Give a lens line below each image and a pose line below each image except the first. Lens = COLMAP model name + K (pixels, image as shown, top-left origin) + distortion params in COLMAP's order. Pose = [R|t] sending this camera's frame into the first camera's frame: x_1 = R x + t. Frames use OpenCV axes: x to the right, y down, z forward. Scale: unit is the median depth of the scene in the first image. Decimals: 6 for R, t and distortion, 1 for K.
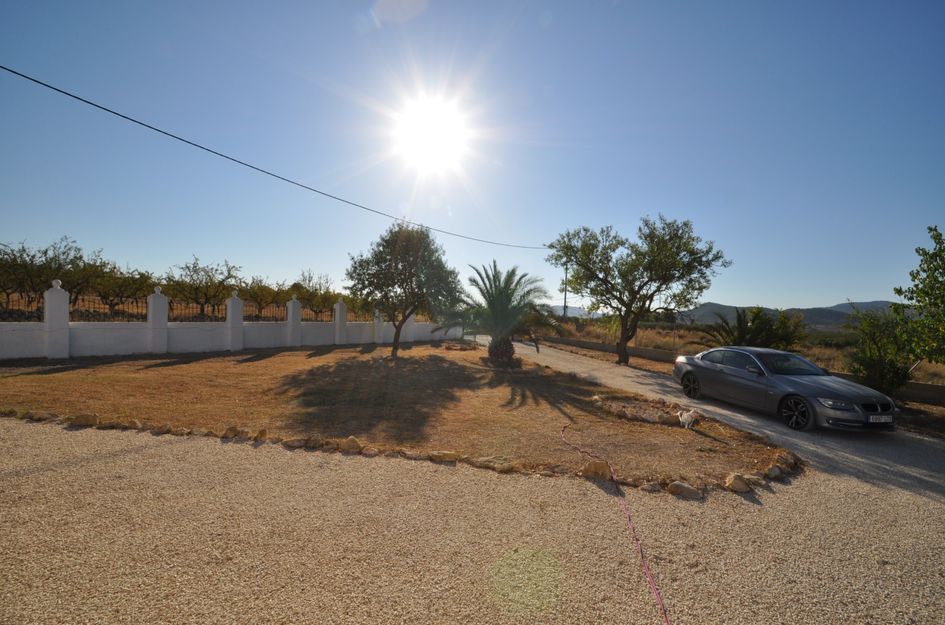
lens RADIAL K [[419.6, 0, 465.9], [0, 419.6, 327.4], [0, 0, 1]] dist [0.006786, -0.013013]
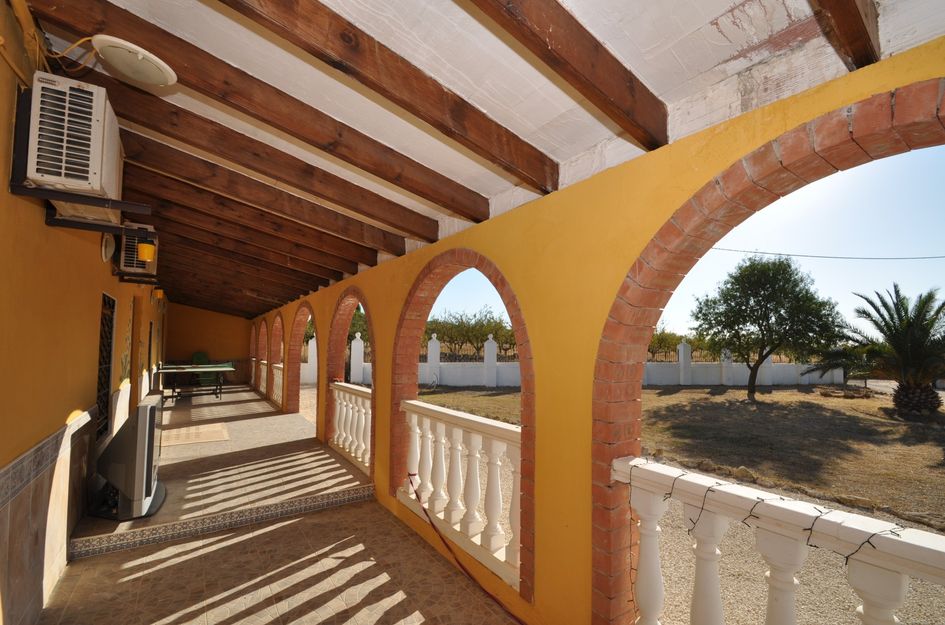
lens RADIAL K [[419.6, 0, 465.9], [0, 419.6, 327.4], [0, 0, 1]] dist [0.006786, -0.013013]
pose [[0.747786, -0.053363, -0.661792, -0.021839], [-0.010282, 0.995714, -0.091907, 0.001192], [0.663860, 0.075532, 0.744033, -0.110987]]
